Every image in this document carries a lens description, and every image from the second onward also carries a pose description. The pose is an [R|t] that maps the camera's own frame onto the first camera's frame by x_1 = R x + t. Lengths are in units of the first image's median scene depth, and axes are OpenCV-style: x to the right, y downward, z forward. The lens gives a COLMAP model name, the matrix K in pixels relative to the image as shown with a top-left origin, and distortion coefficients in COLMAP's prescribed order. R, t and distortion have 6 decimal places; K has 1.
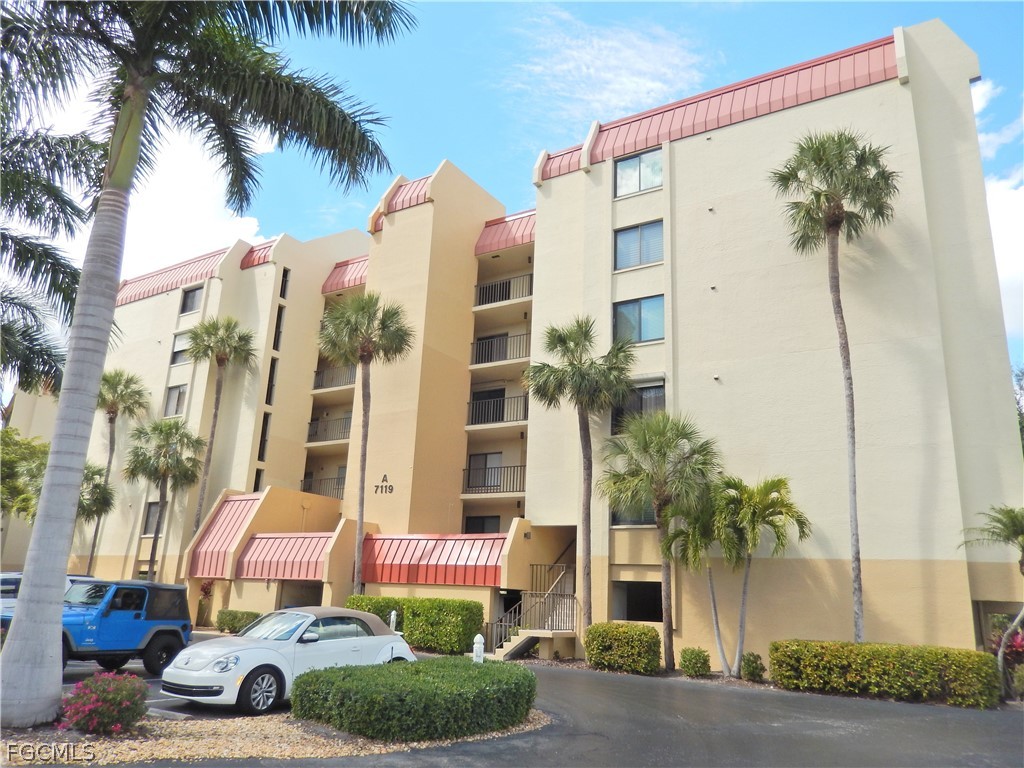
lens RADIAL K [[754.2, 0, 516.1], [0, 754.2, 386.6], [0, 0, 1]] dist [-0.018224, 0.007036]
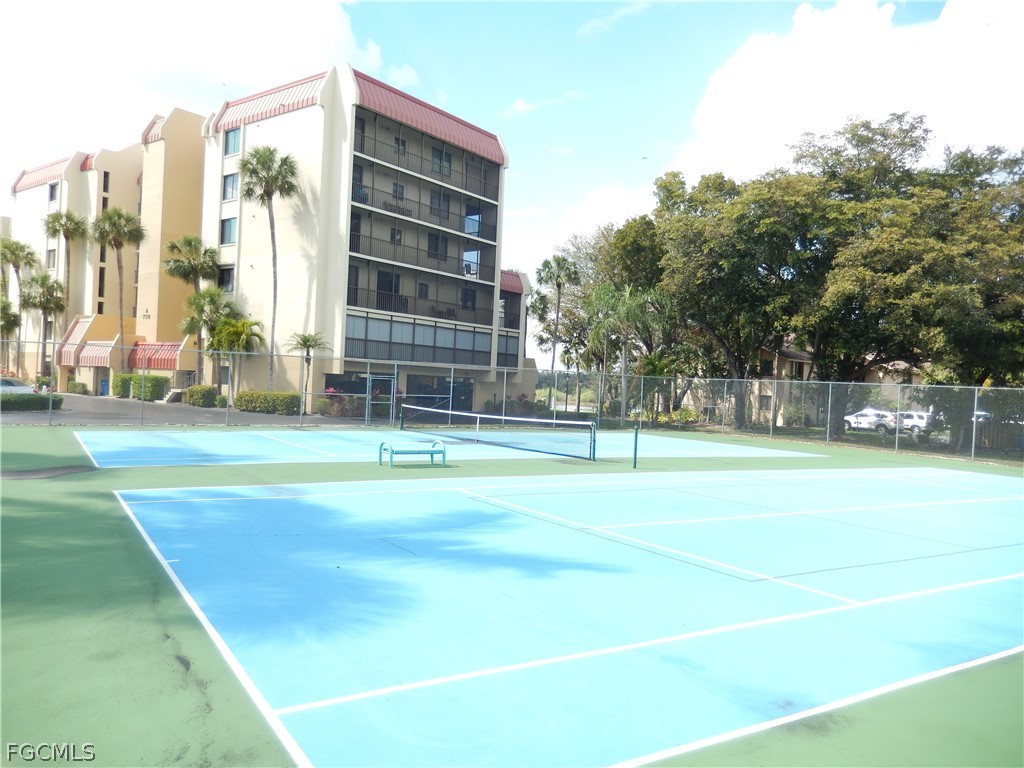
lens RADIAL K [[754.2, 0, 505.6], [0, 754.2, 385.9], [0, 0, 1]] dist [-0.018224, 0.007036]
pose [[0.997050, 0.002127, -0.076727, 0.687315], [0.018621, 0.963048, 0.268684, -0.142919], [0.074463, -0.269321, 0.960168, -0.584454]]
